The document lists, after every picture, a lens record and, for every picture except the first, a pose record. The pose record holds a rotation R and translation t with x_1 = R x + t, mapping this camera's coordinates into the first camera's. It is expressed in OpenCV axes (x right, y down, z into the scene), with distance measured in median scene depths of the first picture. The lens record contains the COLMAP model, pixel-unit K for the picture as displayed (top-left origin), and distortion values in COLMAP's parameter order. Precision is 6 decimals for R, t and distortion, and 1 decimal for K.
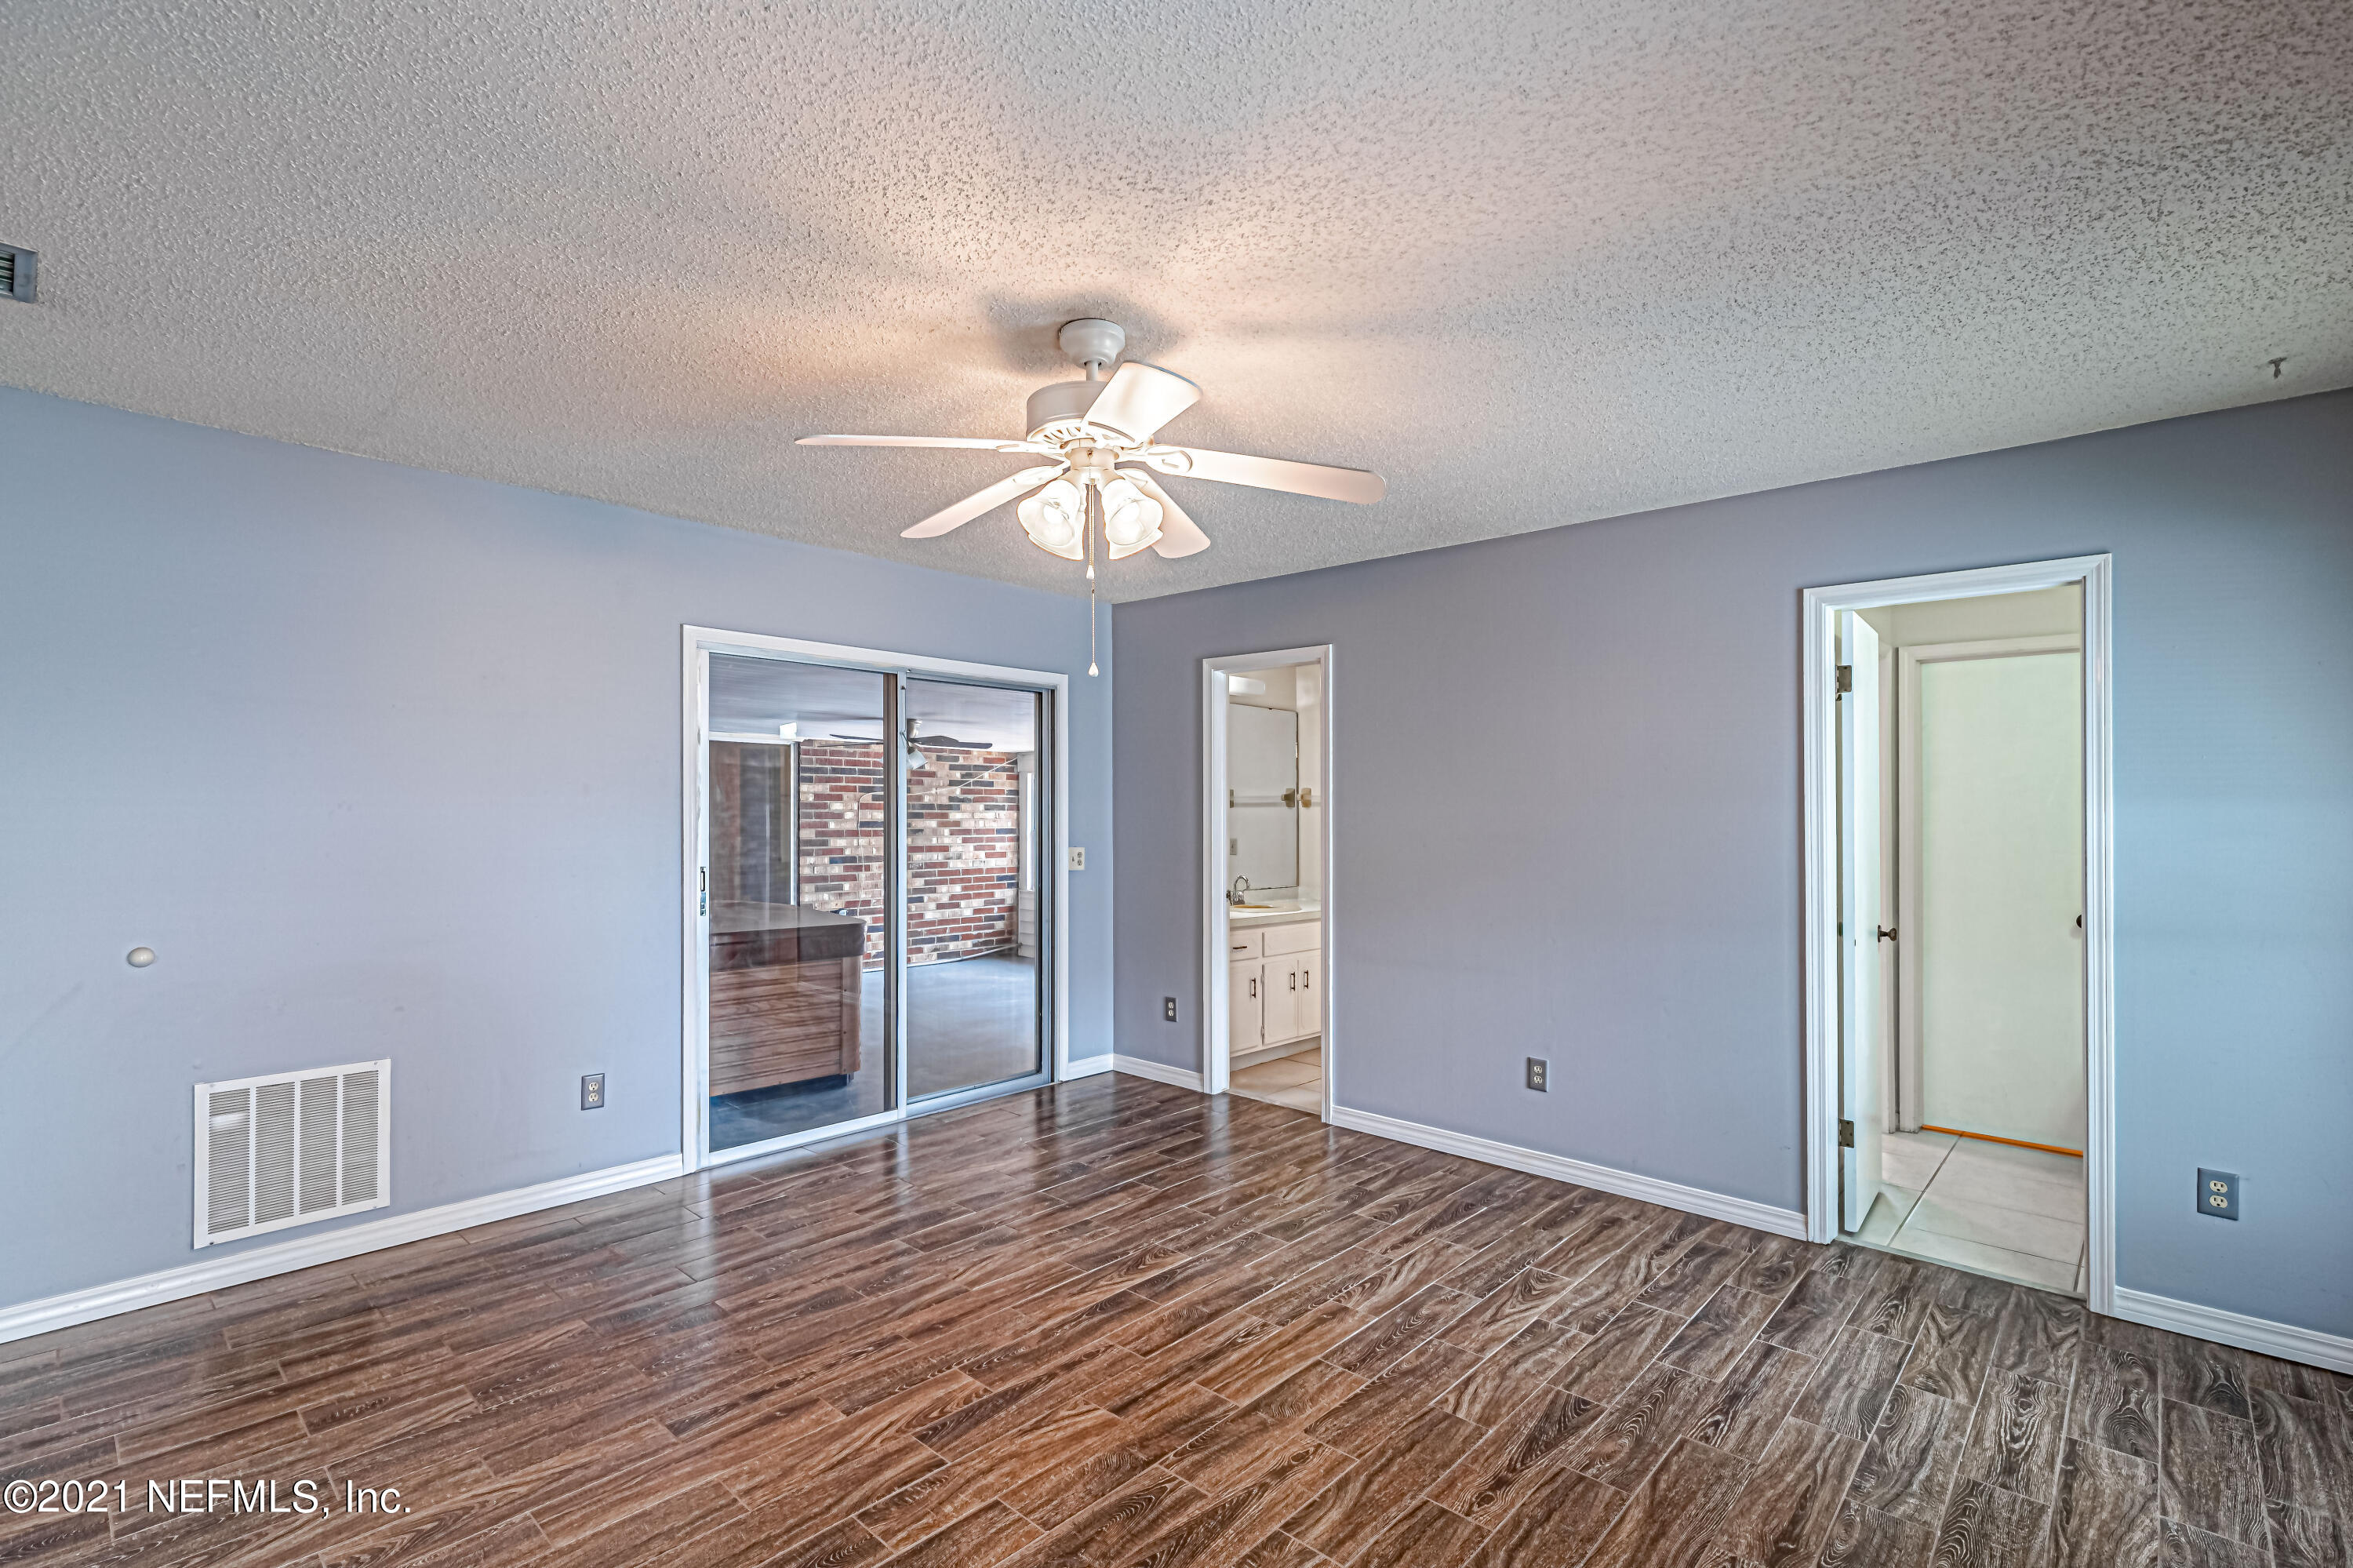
lens RADIAL K [[1063.9, 0, 1158.5], [0, 1063.9, 790.2], [0, 0, 1]] dist [0.006293, -0.000289]
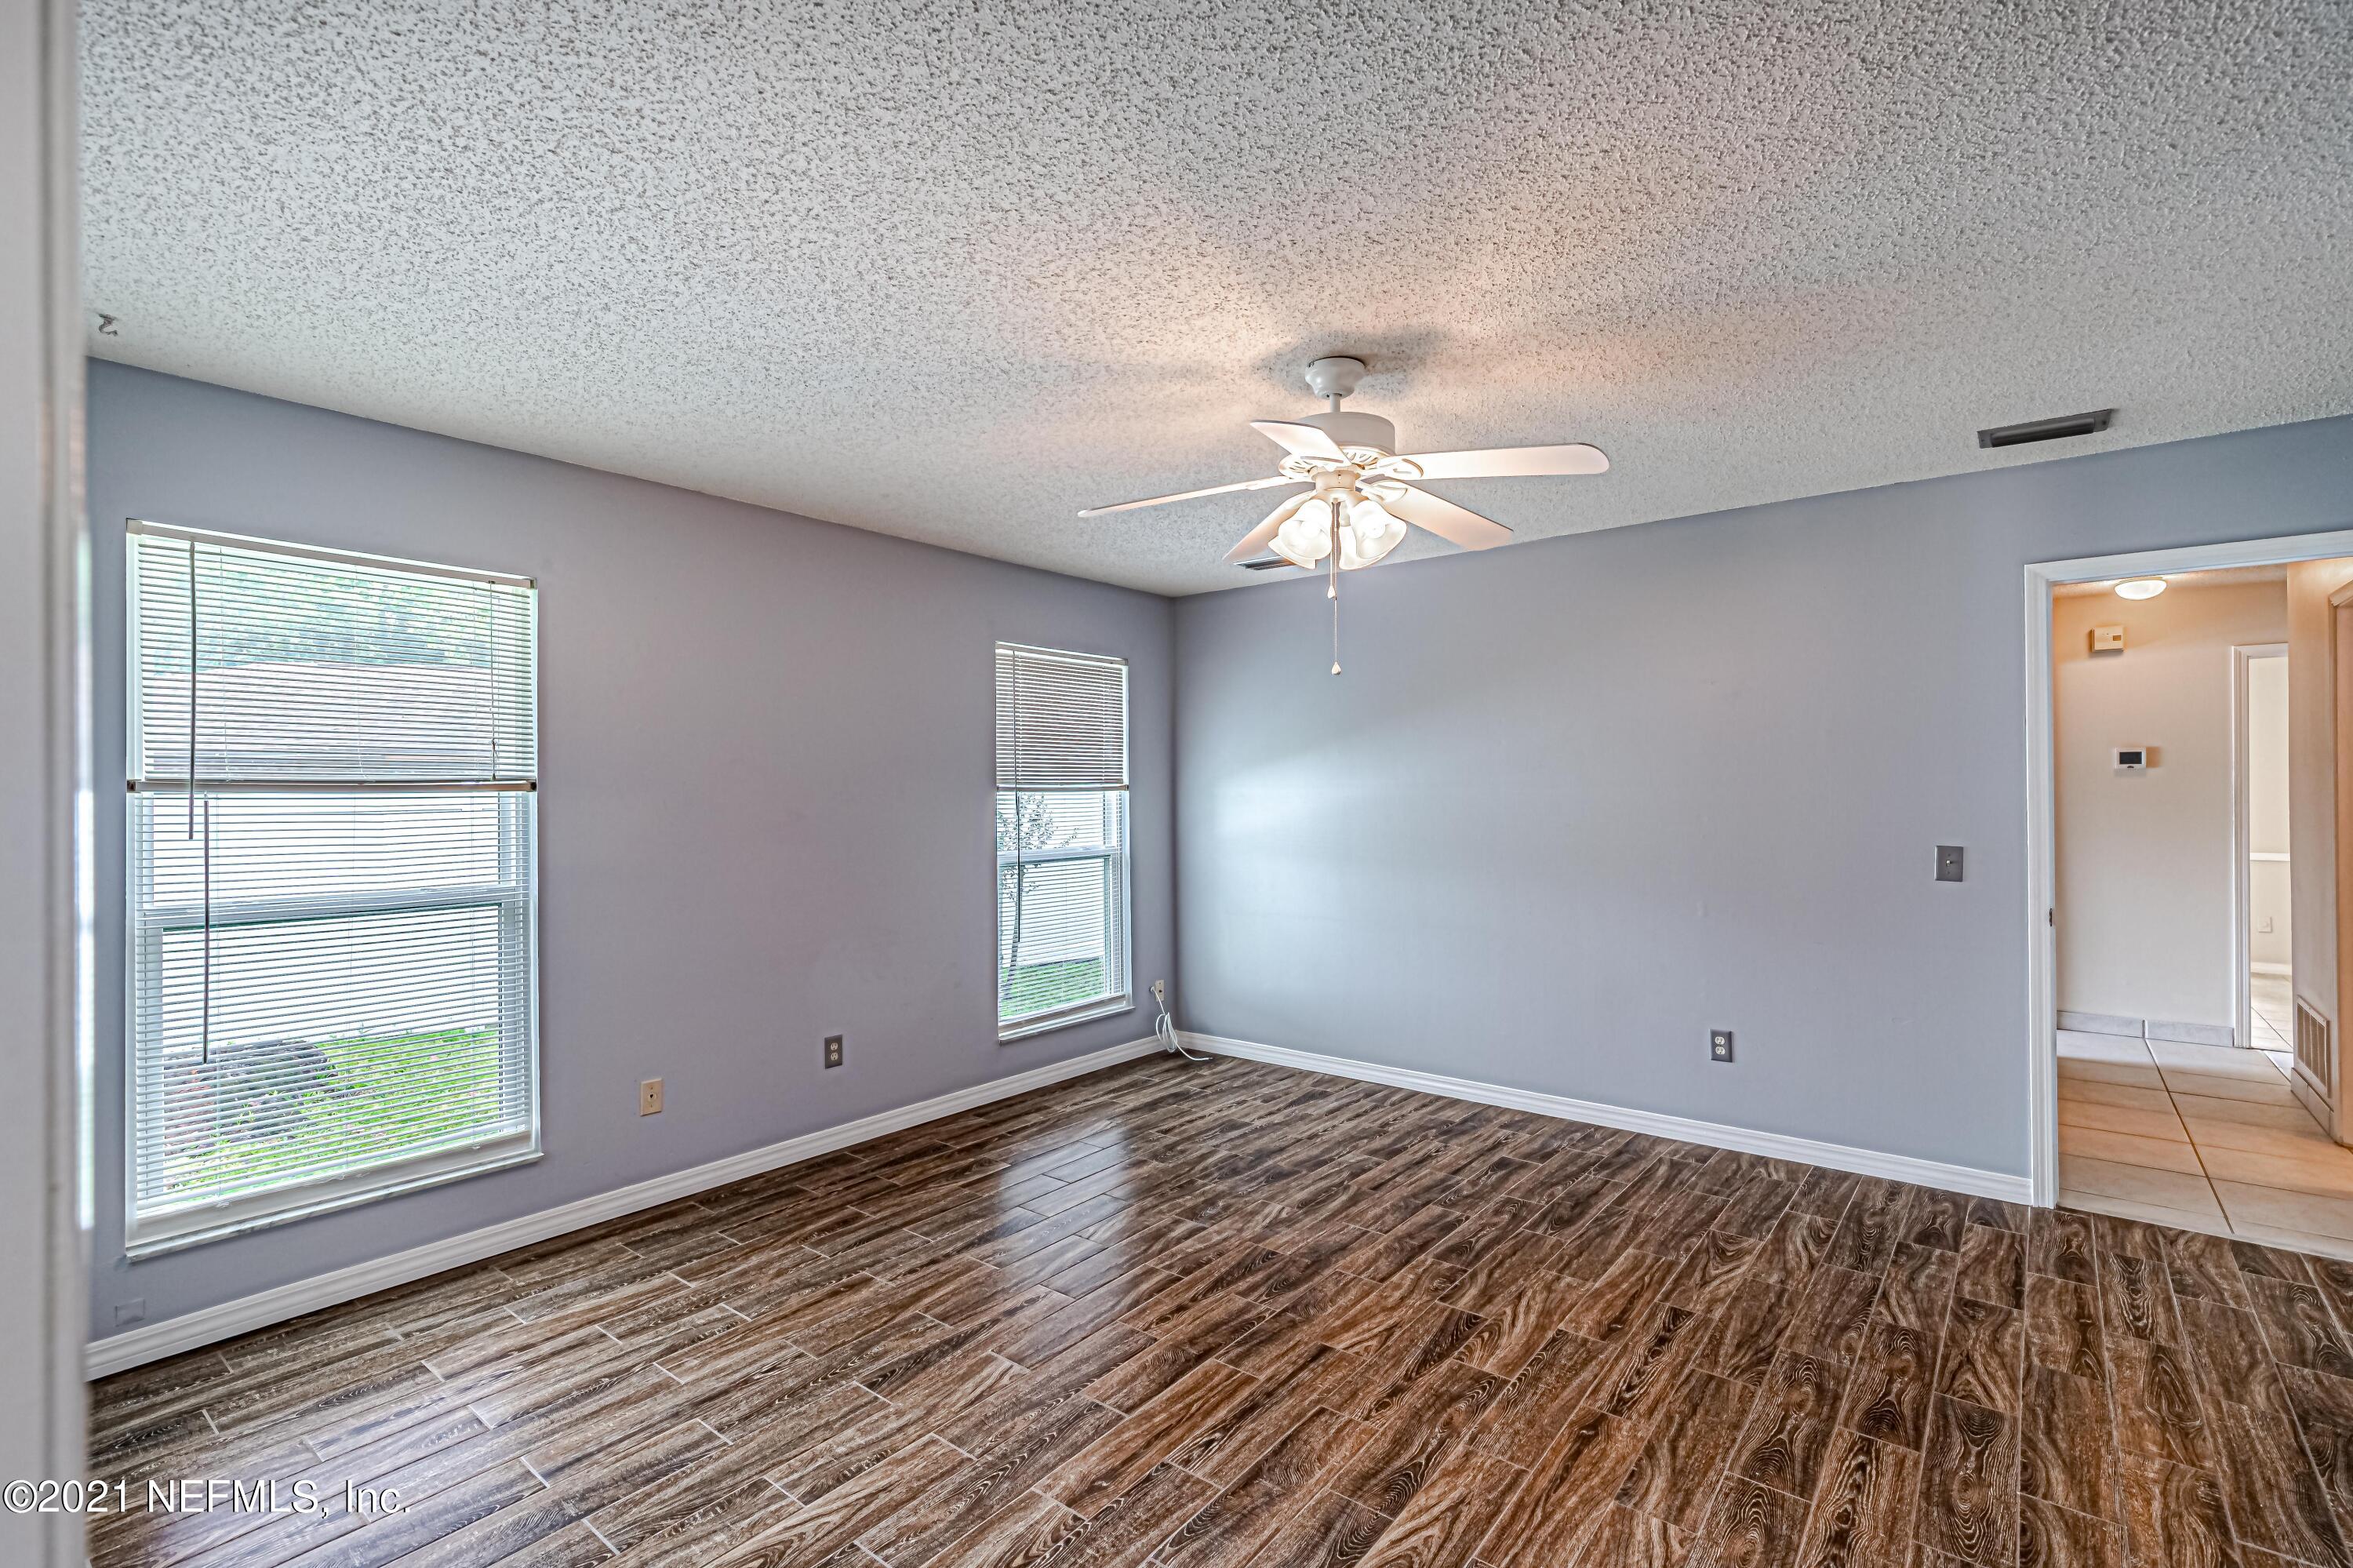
lens RADIAL K [[1077.0, 0, 1181.7], [0, 1077.0, 788.1], [0, 0, 1]] dist [0.005605, -0.000161]
pose [[-0.997499, -0.000118, -0.070679, 0.159033], [0.000923, 0.999892, -0.014698, 0.024236], [0.070673, -0.014726, -0.997391, 1.790738]]
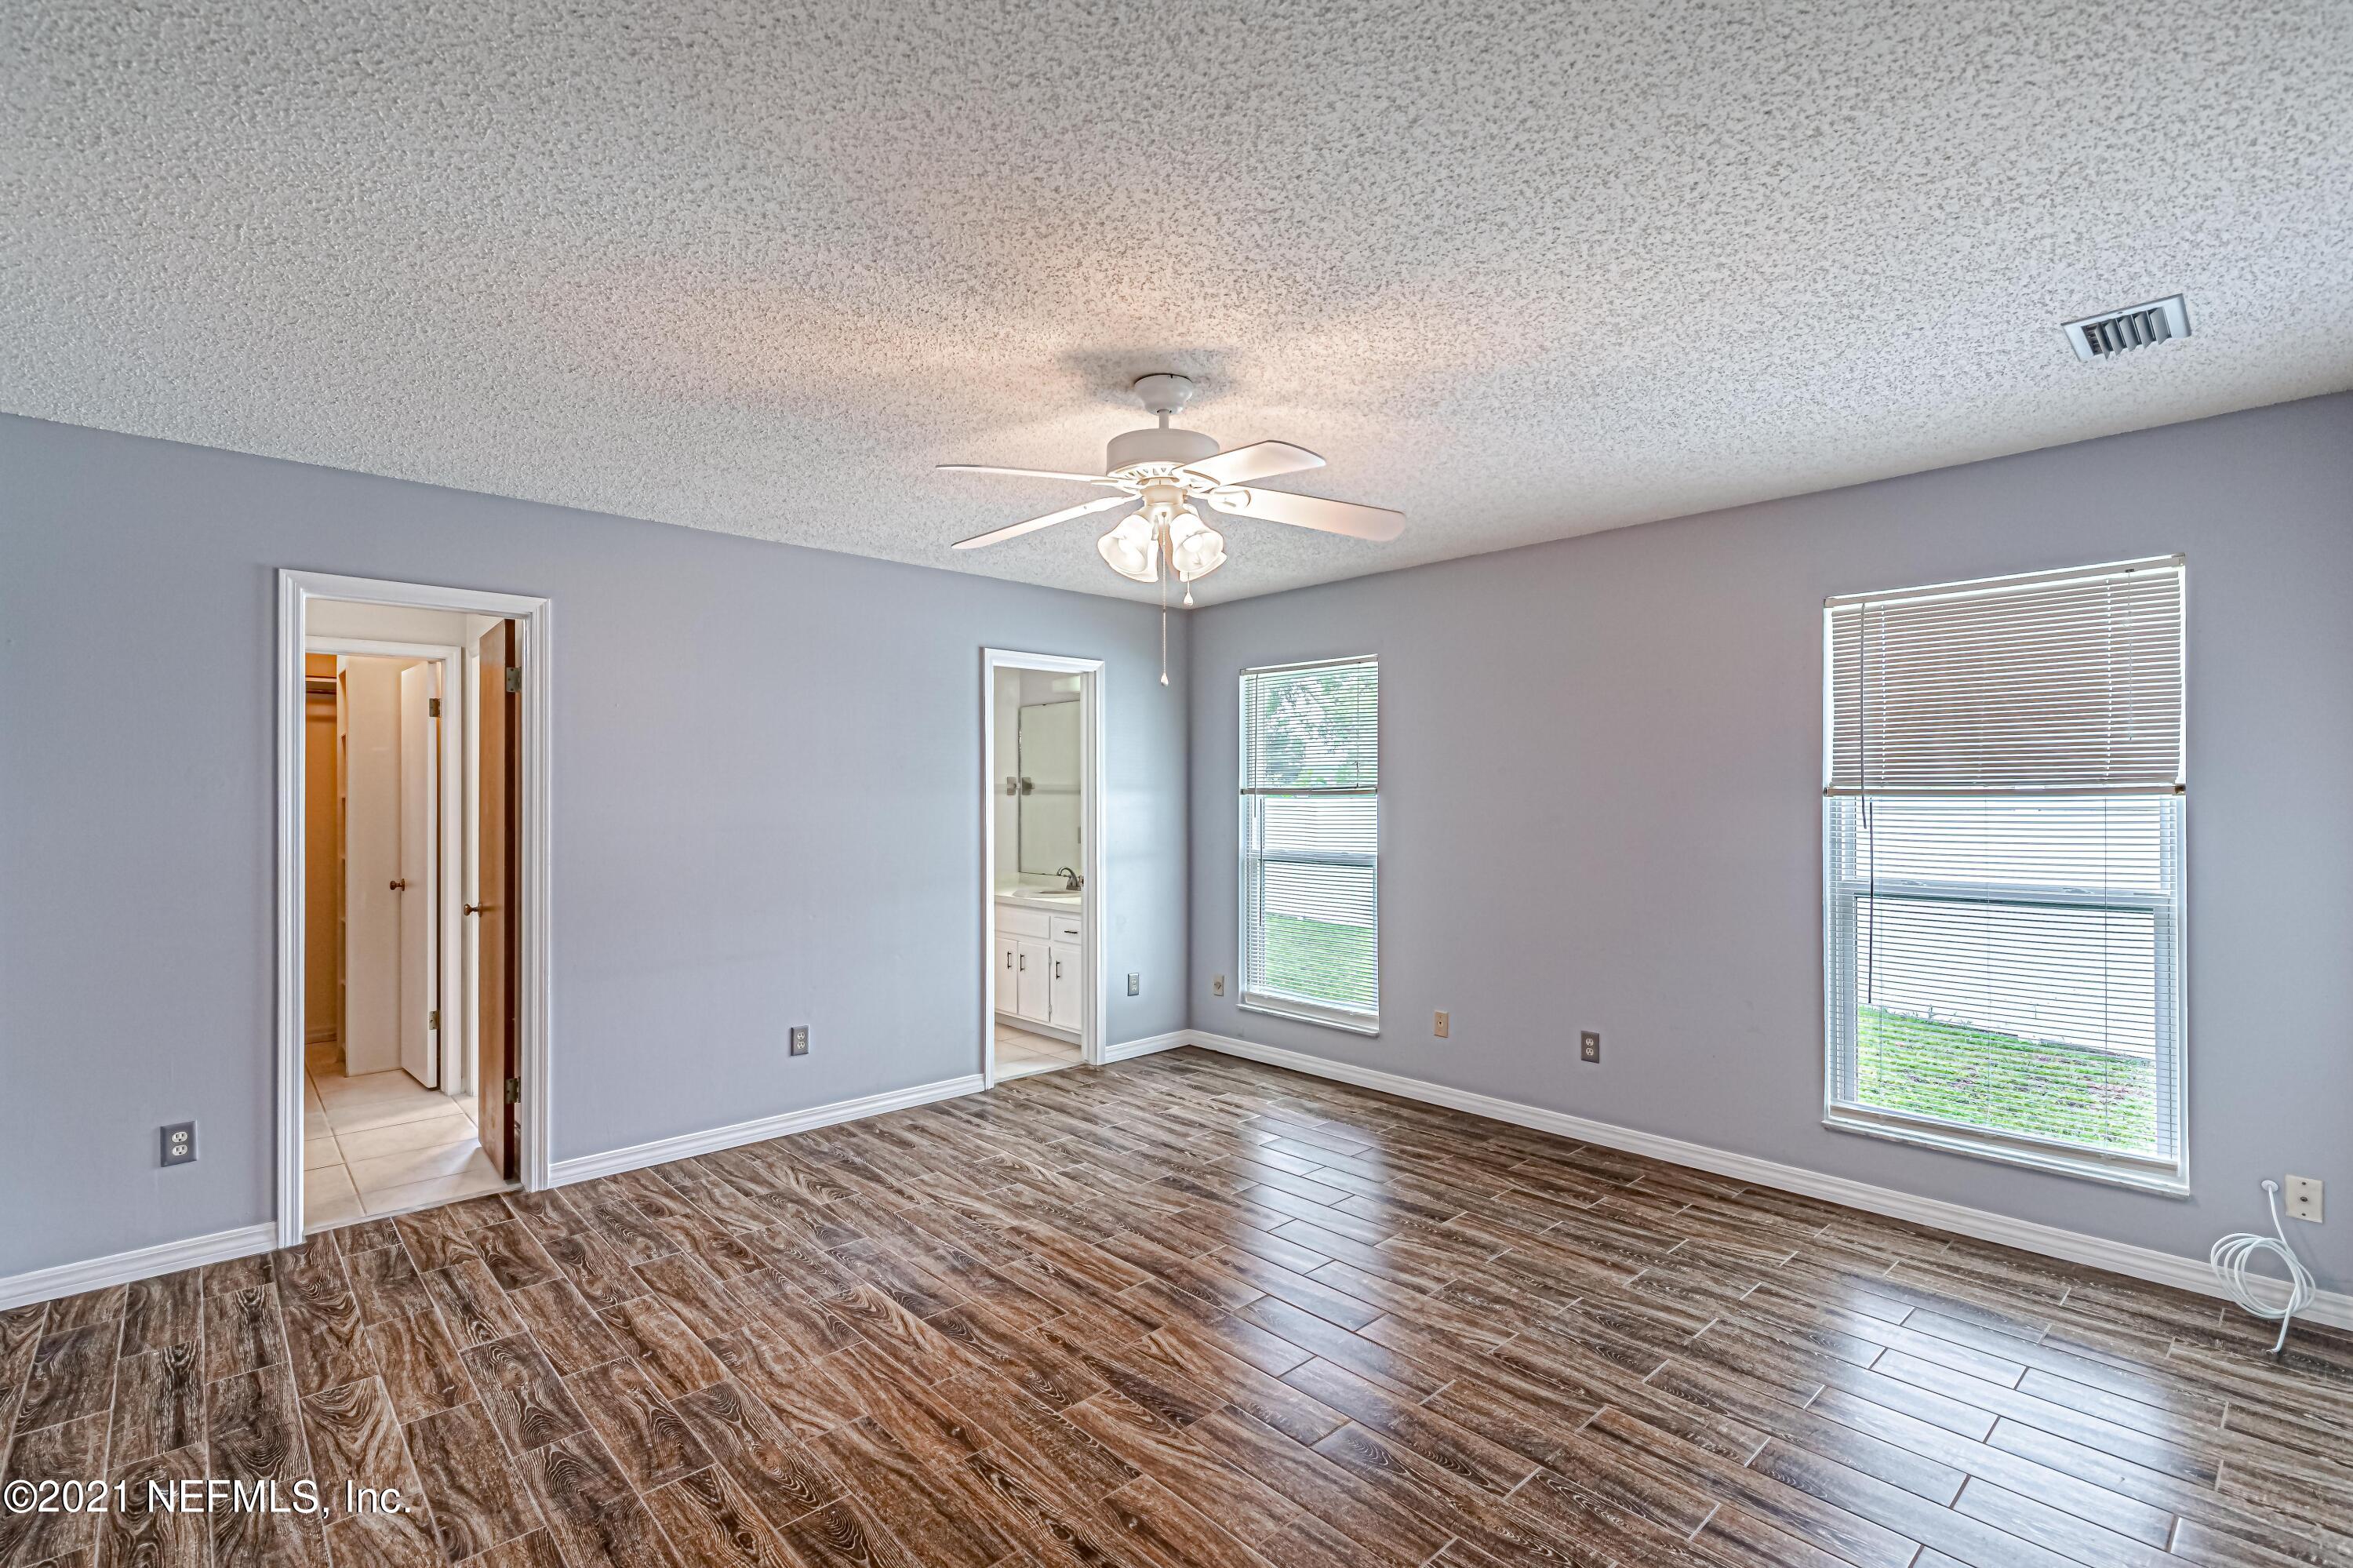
lens RADIAL K [[1063.9, 0, 1158.5], [0, 1063.9, 790.2], [0, 0, 1]] dist [0.006293, -0.000289]
pose [[0.091916, -0.002226, 0.995764, -1.004255], [-0.009854, 0.999947, 0.003145, 0.002700], [-0.995718, -0.010101, 0.091889, 0.766556]]
